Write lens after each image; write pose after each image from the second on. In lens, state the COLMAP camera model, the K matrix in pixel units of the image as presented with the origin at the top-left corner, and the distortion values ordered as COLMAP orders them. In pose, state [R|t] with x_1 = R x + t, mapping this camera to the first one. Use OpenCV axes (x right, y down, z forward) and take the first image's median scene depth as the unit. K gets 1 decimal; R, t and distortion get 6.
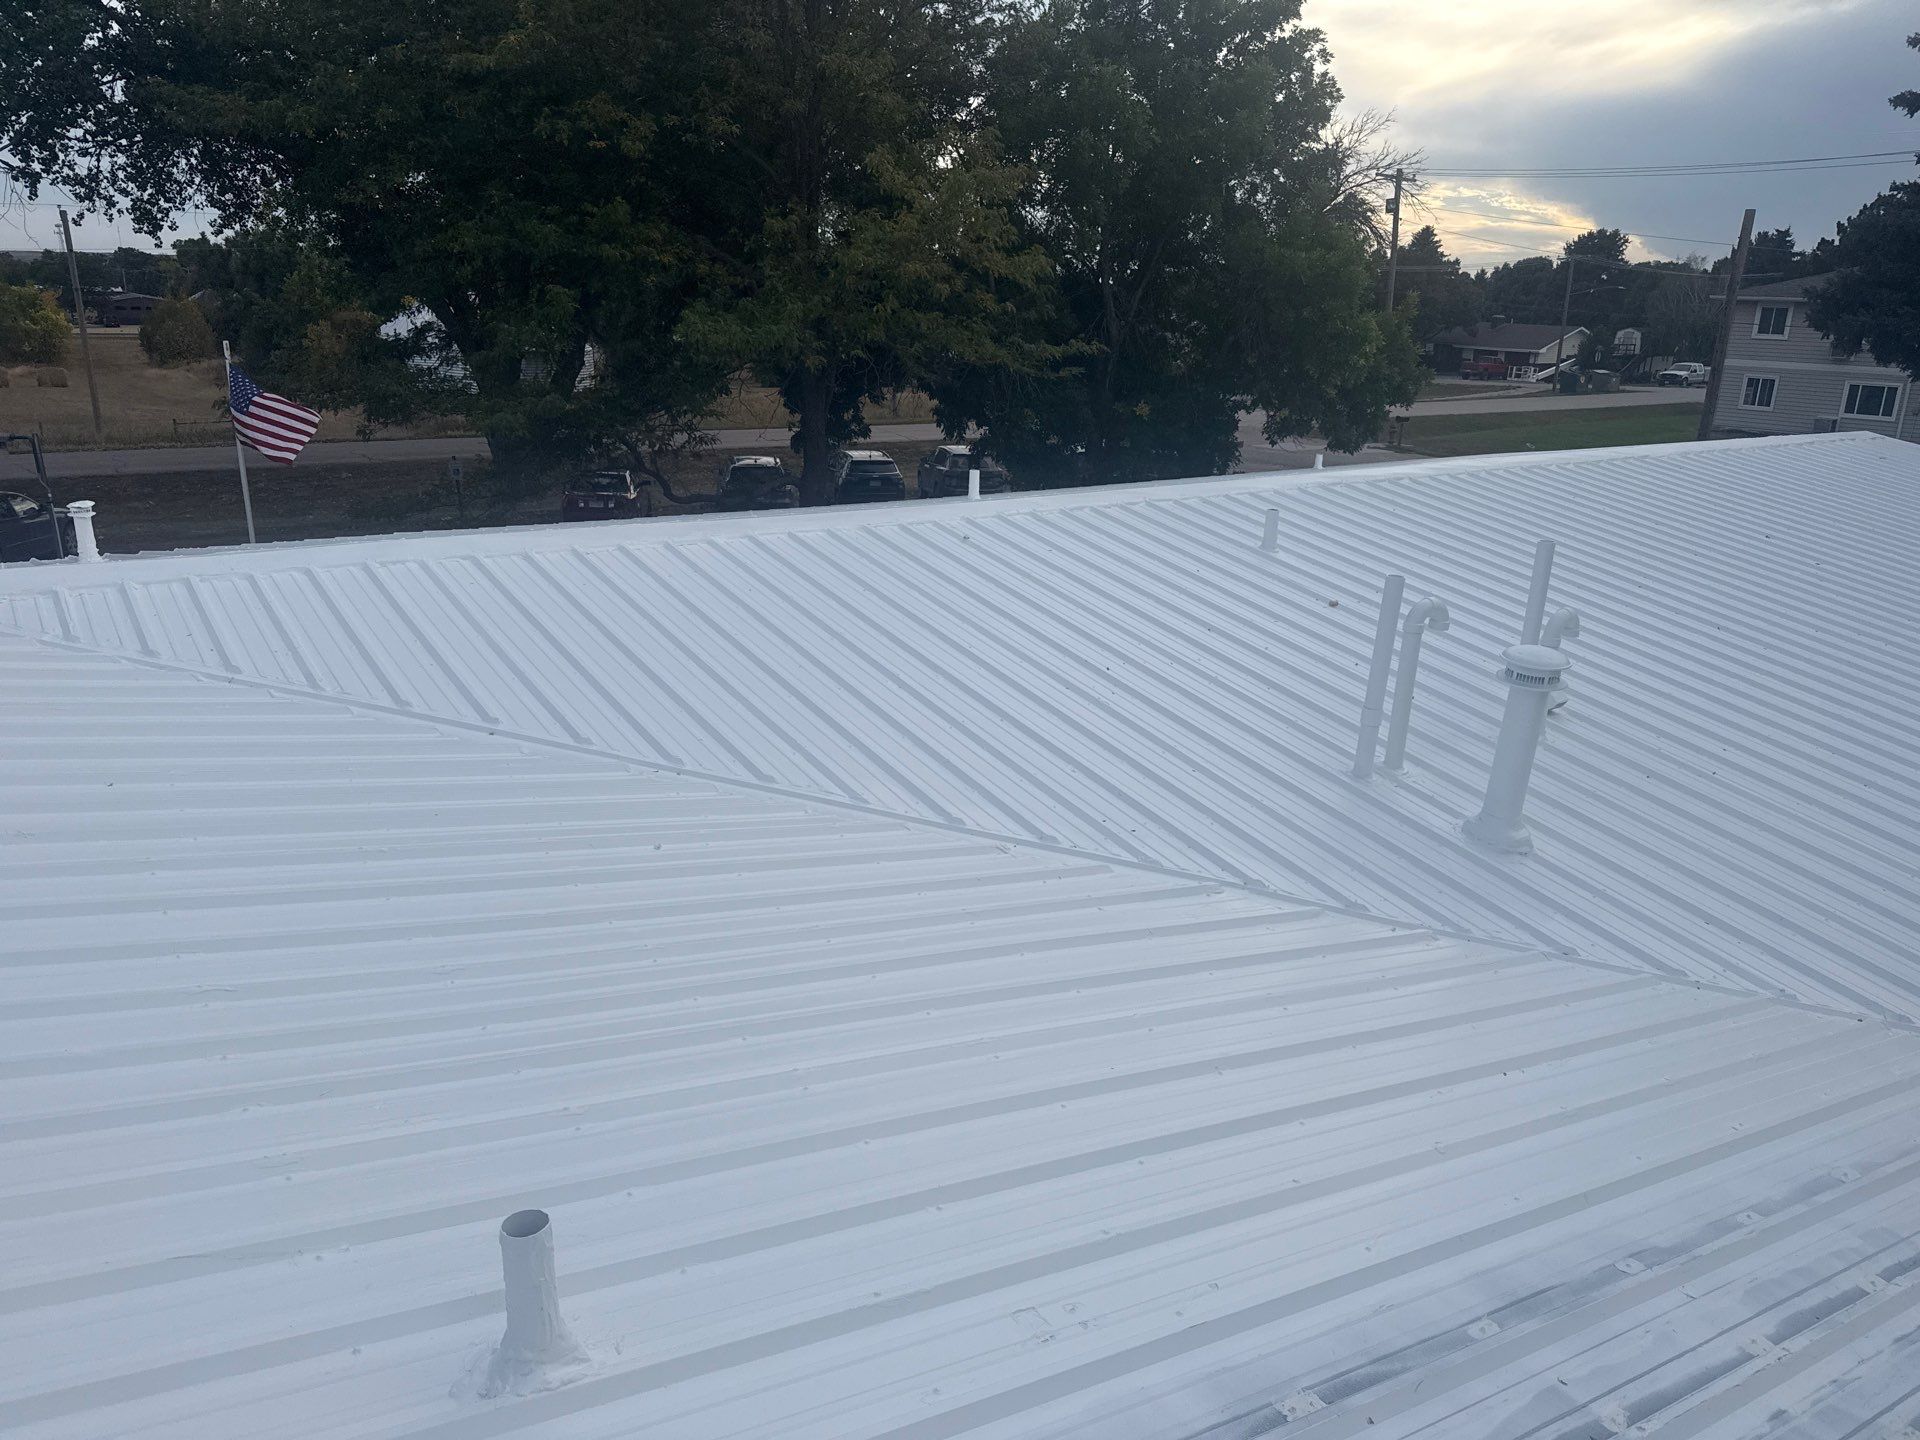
lens RADIAL K [[1355.8, 0, 970.3], [0, 1355.8, 731.8], [0, 0, 1]] dist [0.061446, -0.074592]
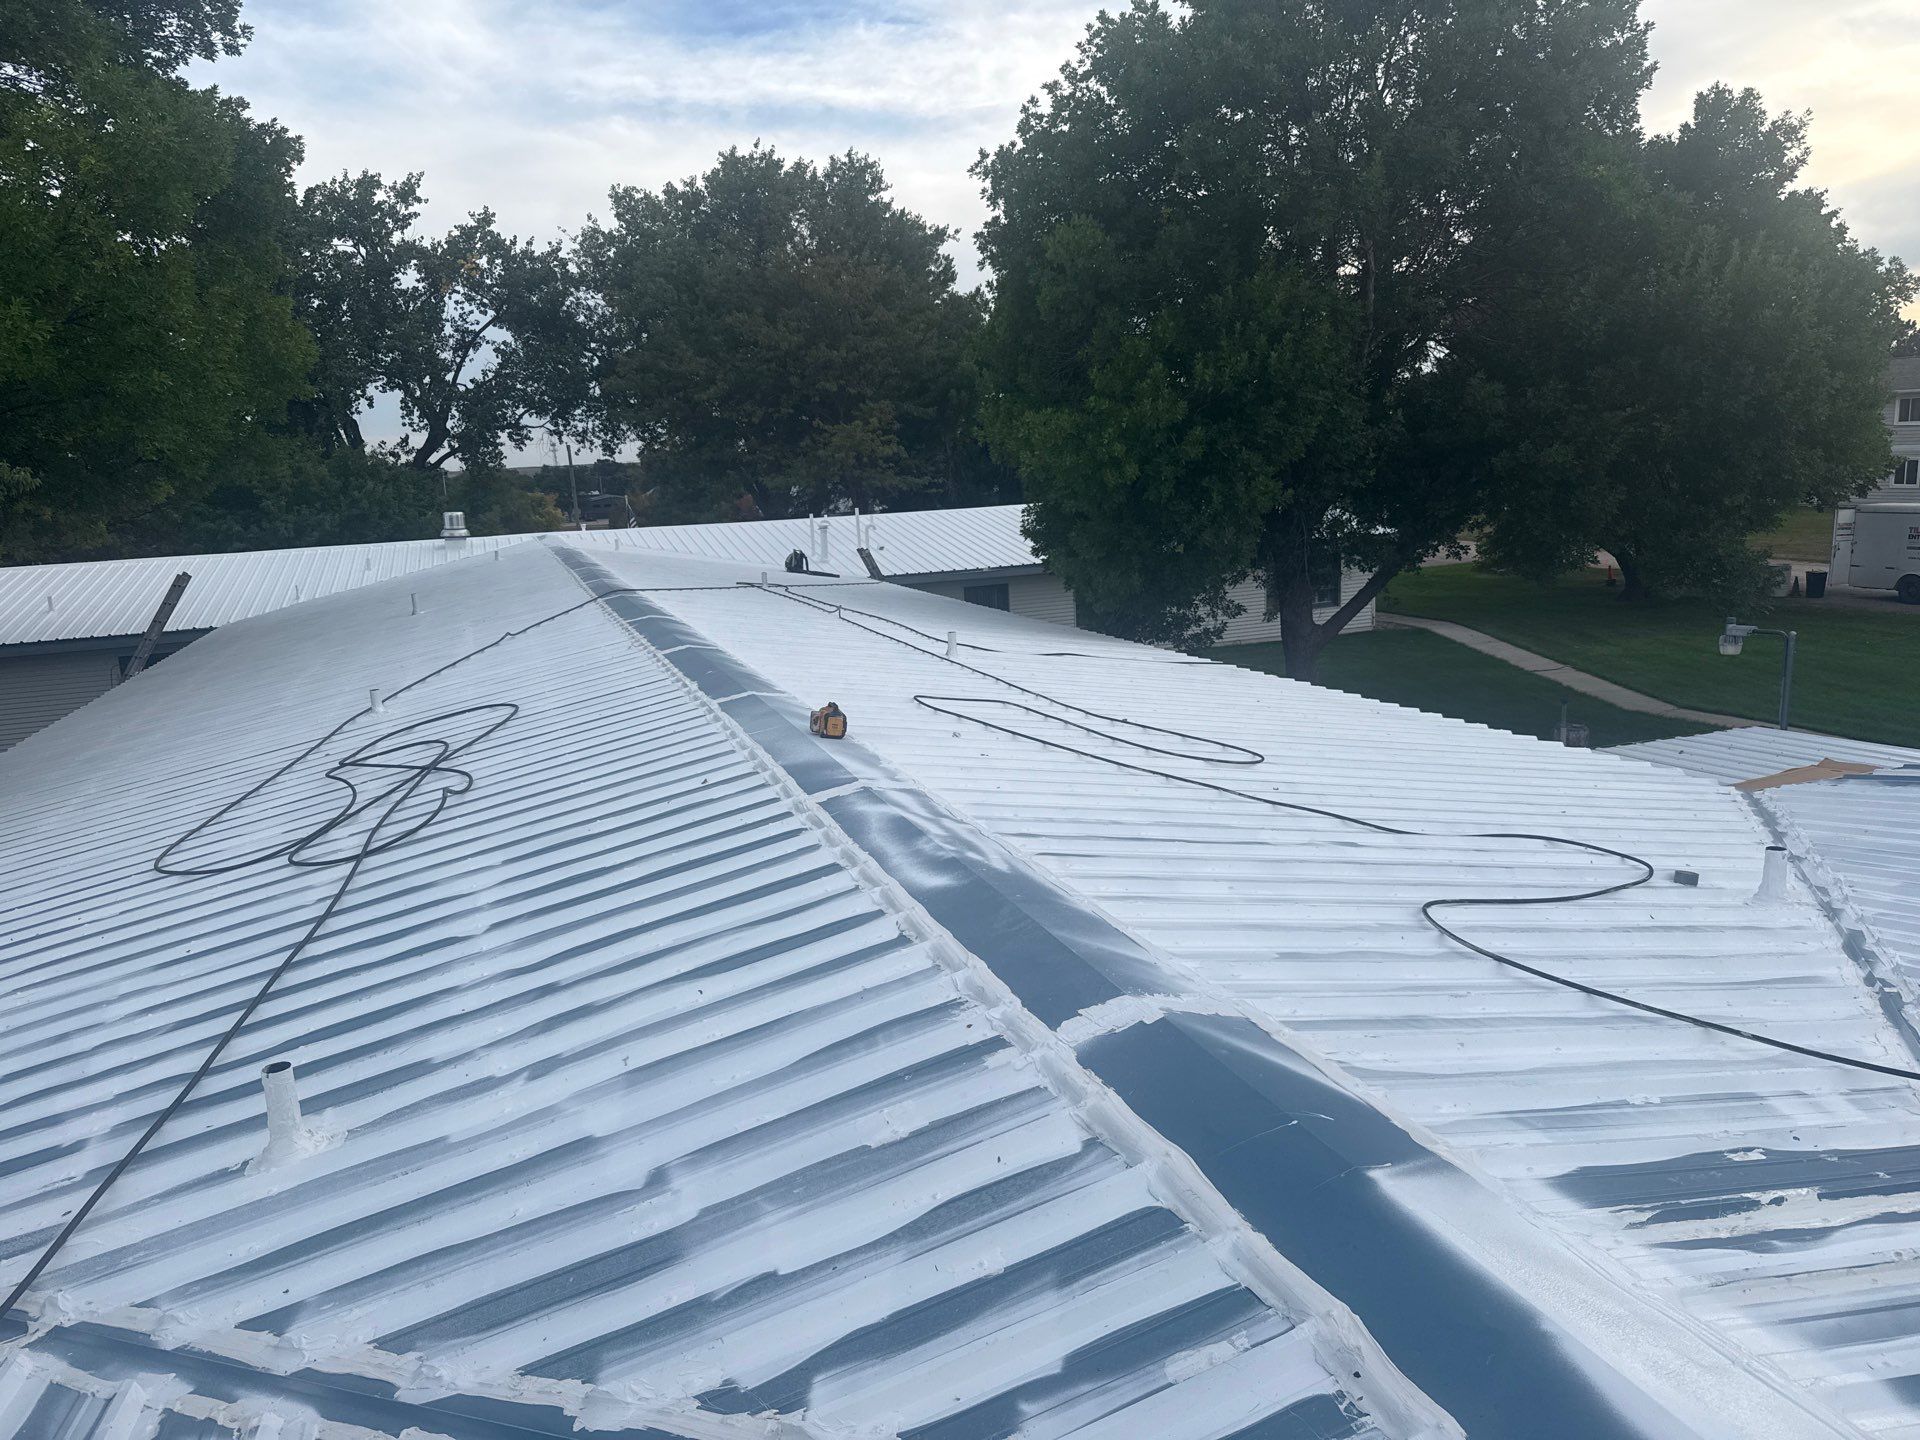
lens RADIAL K [[1355.8, 0, 970.3], [0, 1355.8, 731.8], [0, 0, 1]] dist [0.061446, -0.074592]
pose [[0.961358, -0.022911, -0.274347, 0.429726], [-0.006517, 0.994358, -0.105879, 0.234638], [0.275225, 0.103575, 0.955784, -0.690477]]
